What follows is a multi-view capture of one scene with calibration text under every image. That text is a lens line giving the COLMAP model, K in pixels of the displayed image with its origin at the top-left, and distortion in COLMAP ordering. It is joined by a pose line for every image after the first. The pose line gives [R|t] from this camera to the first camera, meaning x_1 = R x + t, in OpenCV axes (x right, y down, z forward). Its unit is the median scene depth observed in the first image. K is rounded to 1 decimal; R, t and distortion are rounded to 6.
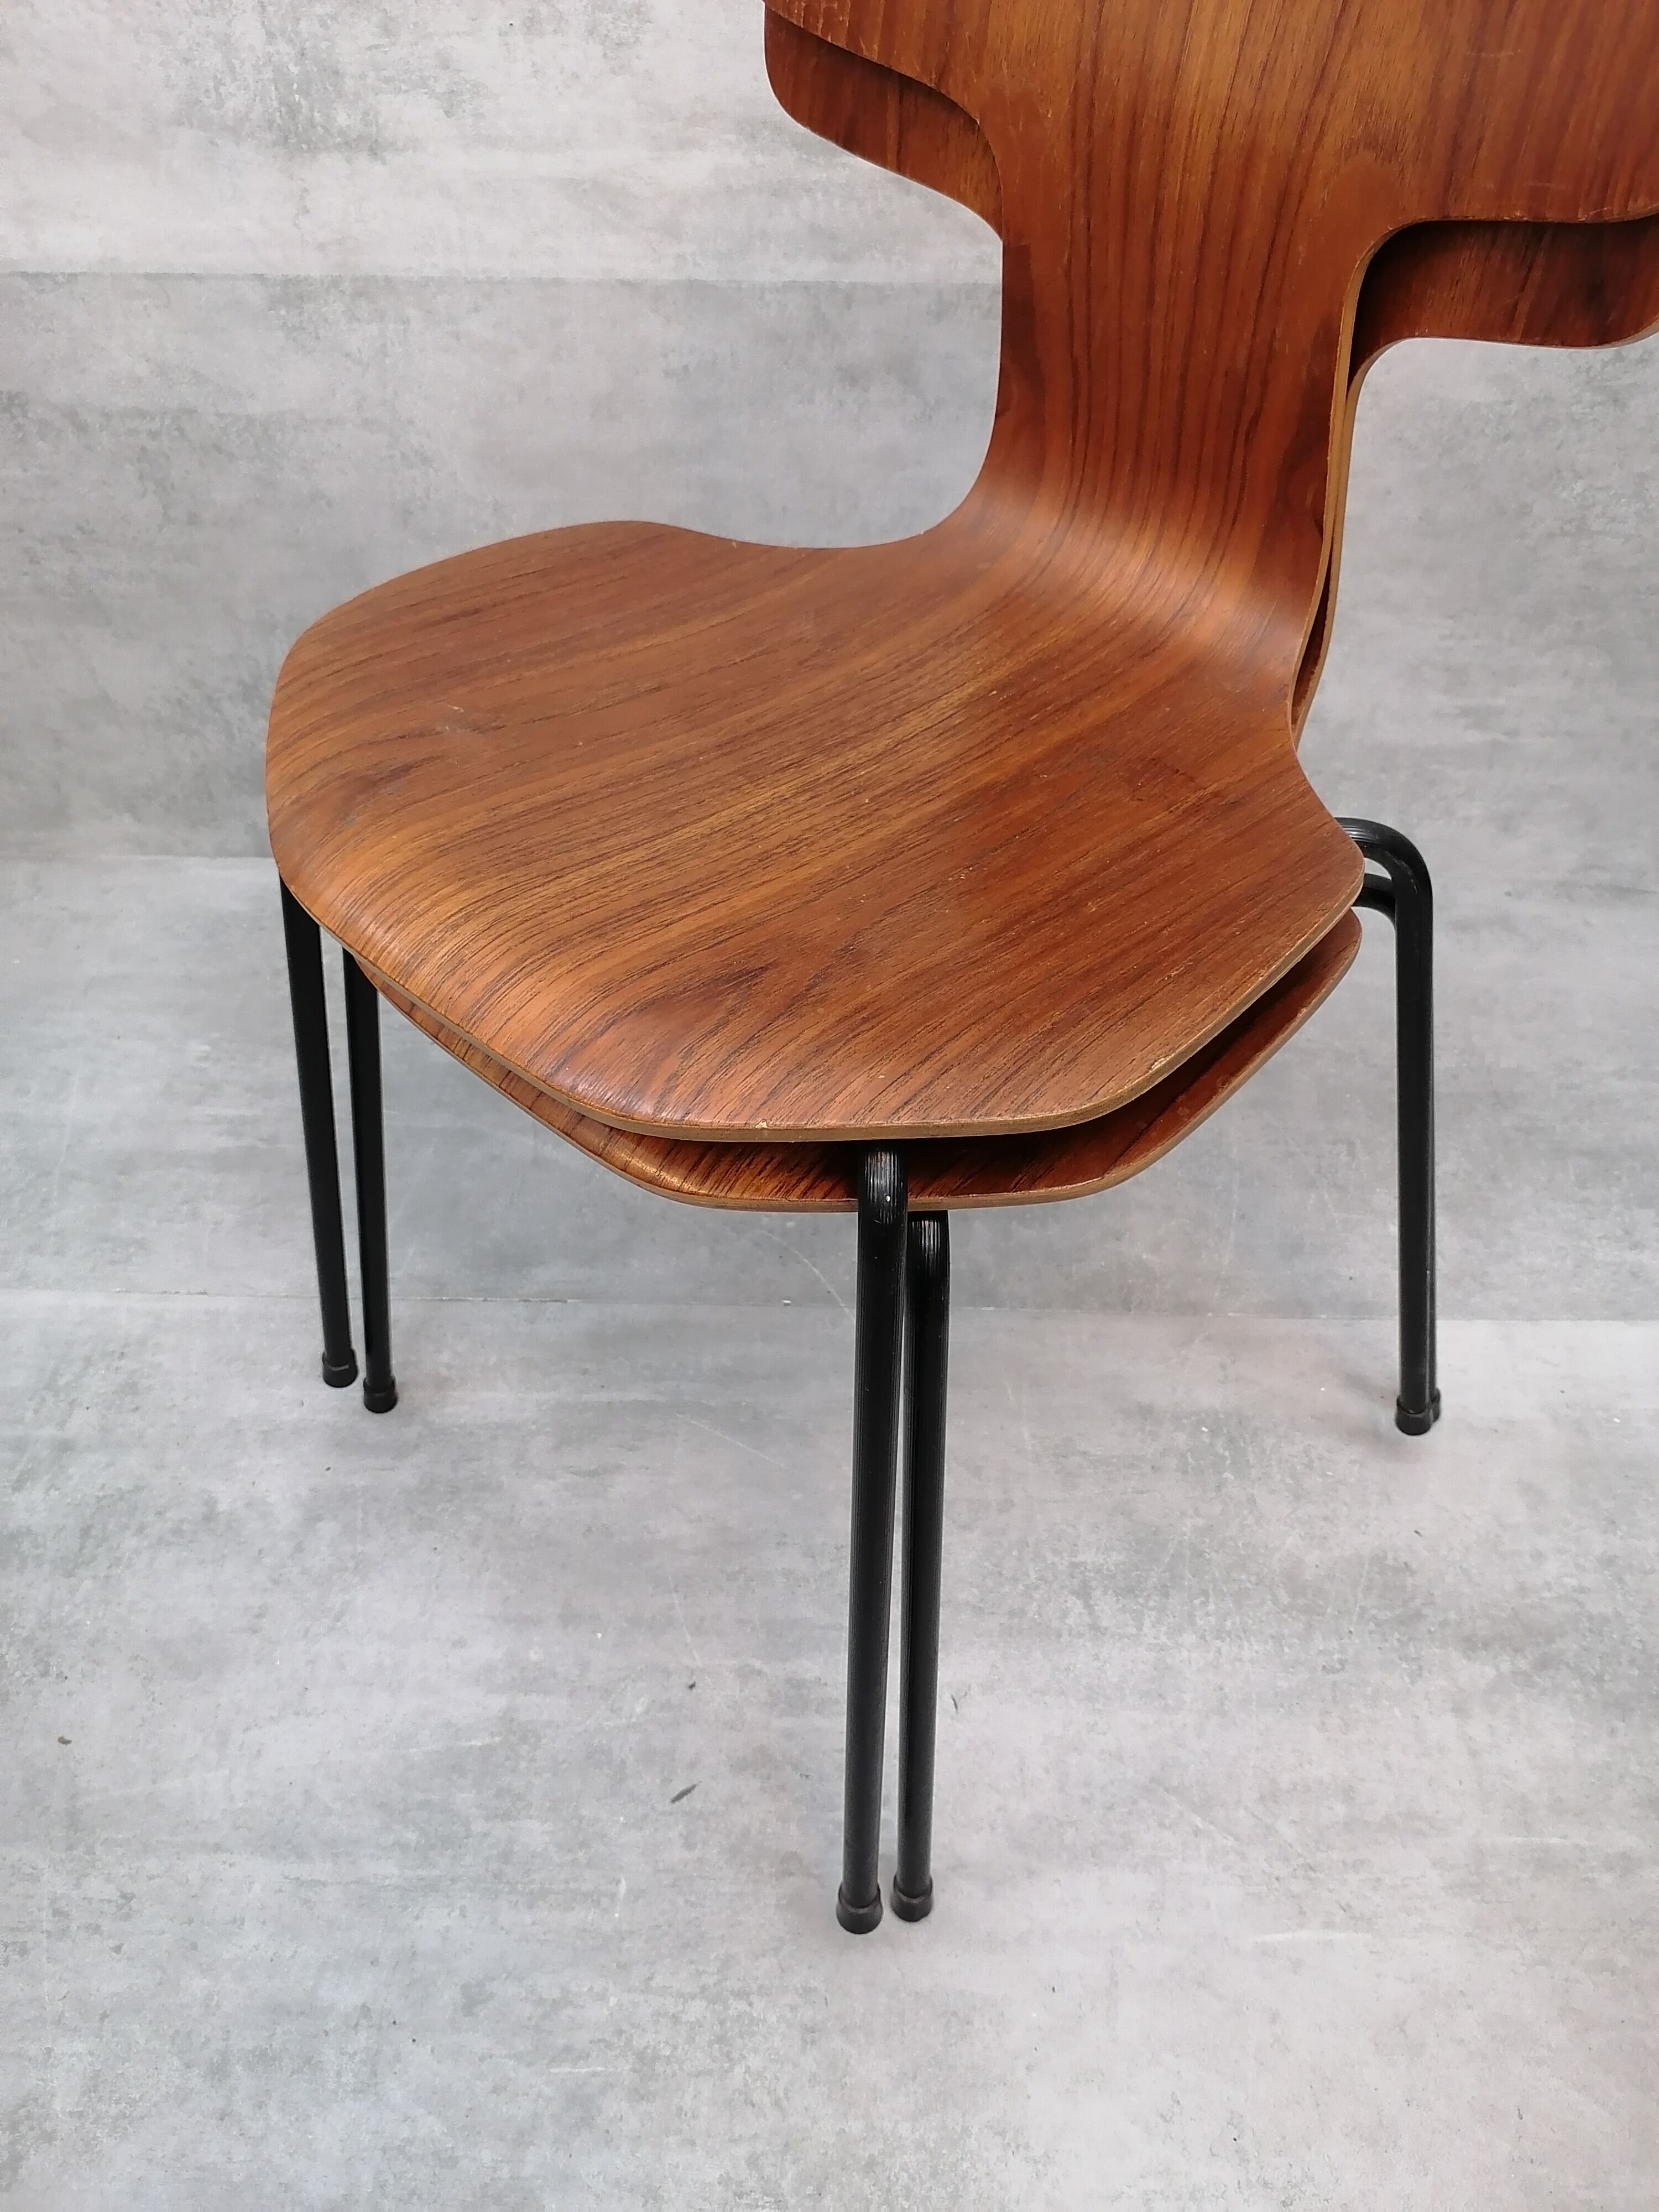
lens RADIAL K [[1673.8, 0, 826.3], [0, 1673.8, 1102.2], [0, 0, 1]] dist [-0.024946, 0.023072]
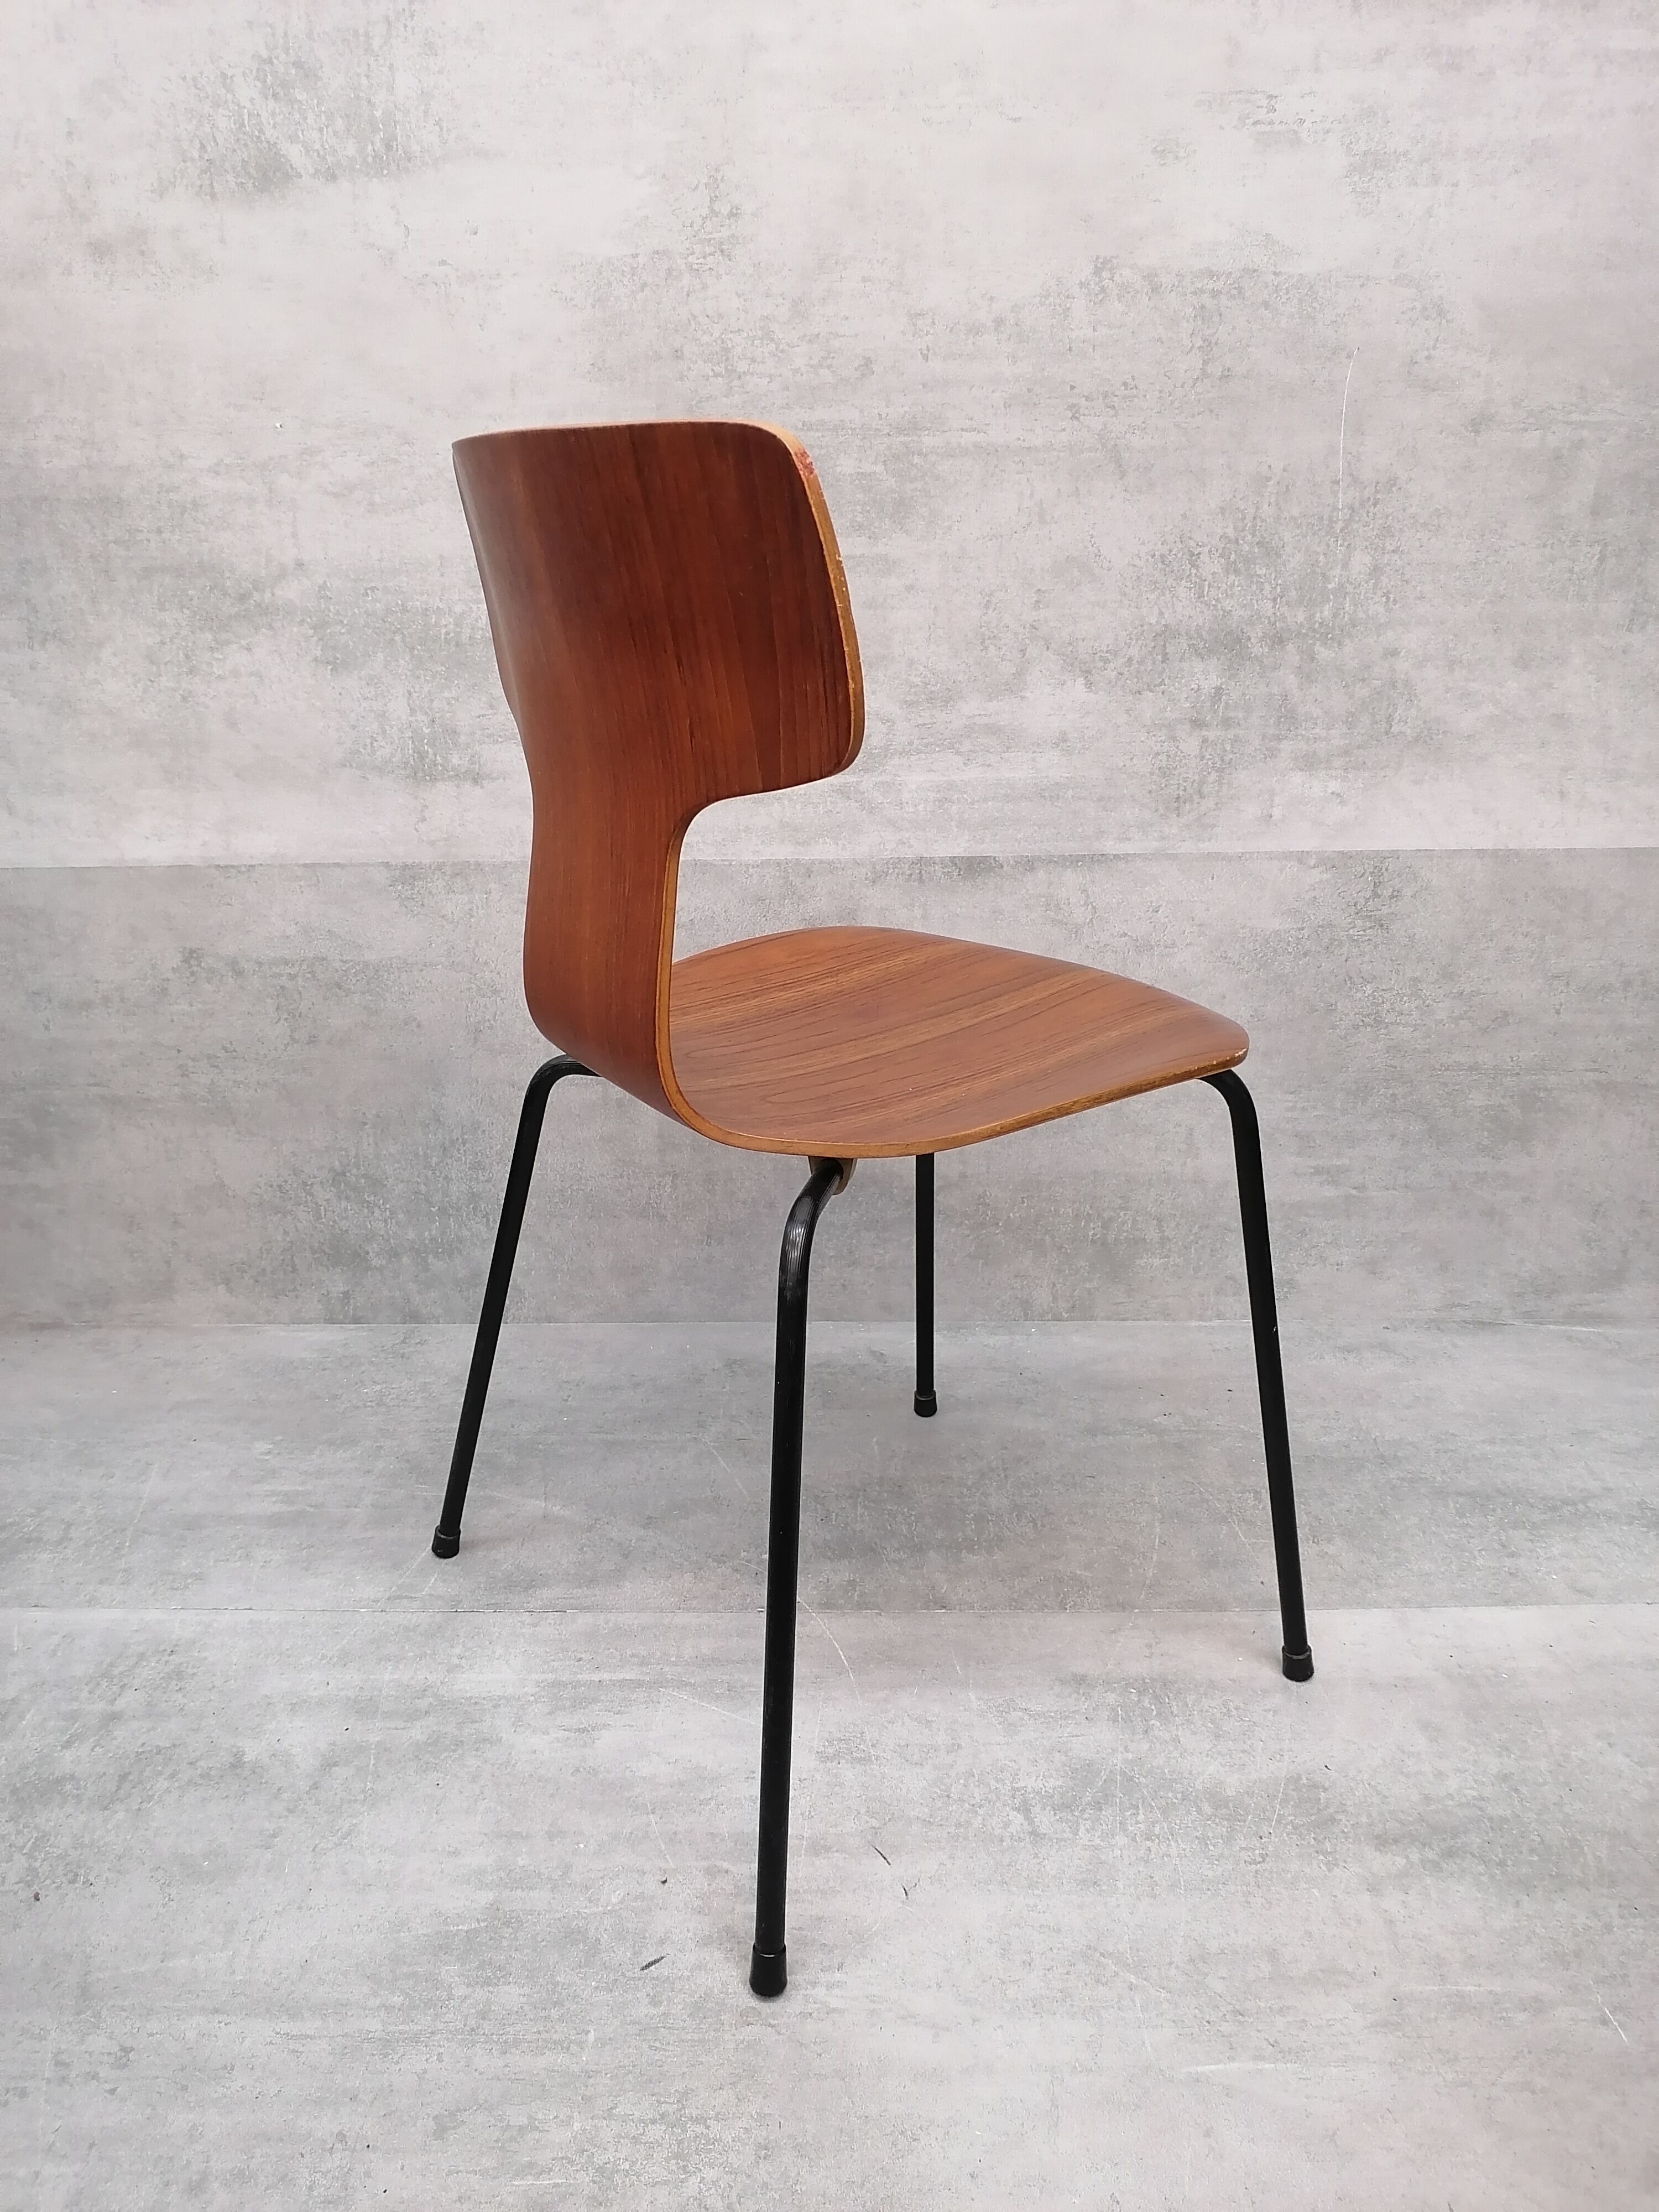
lens RADIAL K [[1673.8, 0, 830.4], [0, 1673.8, 1107.5], [0, 0, 1]] dist [-0.024946, 0.023072]
pose [[0.999745, -0.021135, -0.007926, 0.041728], [0.015506, 0.898209, -0.439294, 0.331433], [0.016403, 0.439059, 0.898308, -0.173504]]
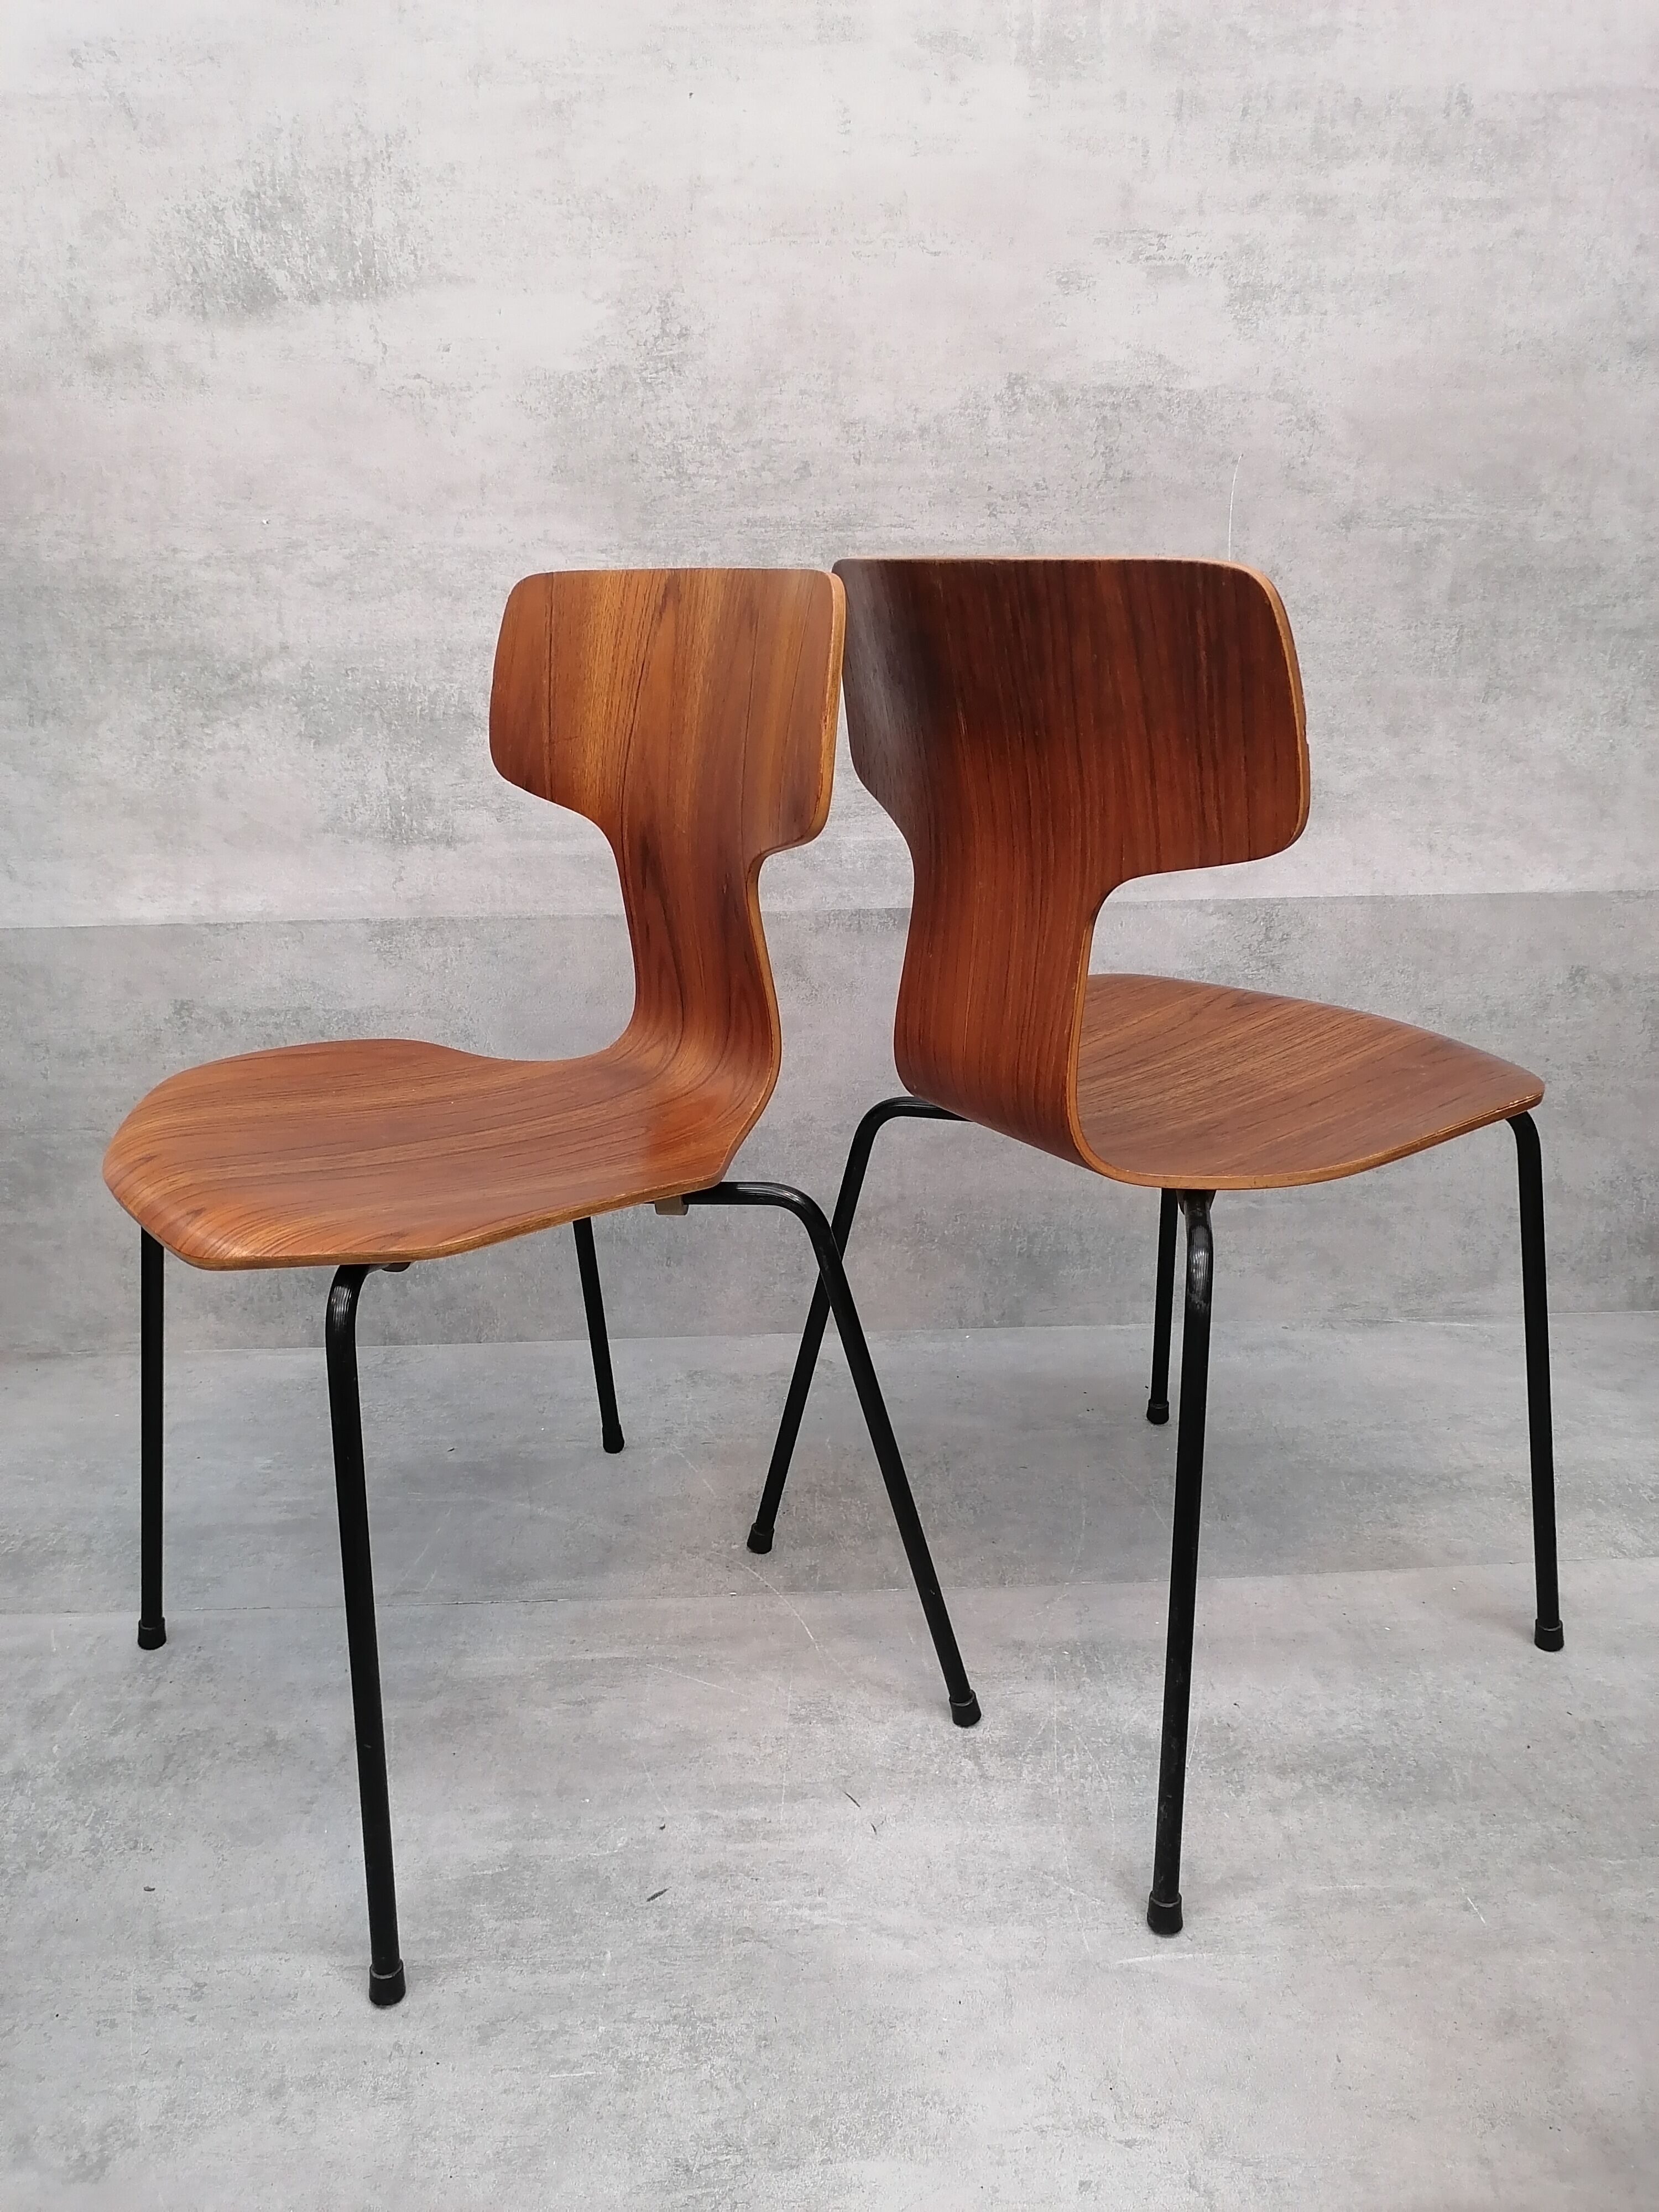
lens RADIAL K [[1673.8, 0, 829.8], [0, 1673.8, 1107.4], [0, 0, 1]] dist [-0.024946, 0.023072]
pose [[0.998408, -0.038082, 0.041612, 0.011083], [0.052636, 0.894199, -0.444564, 0.378541], [-0.020280, 0.446047, 0.894780, -0.311044]]
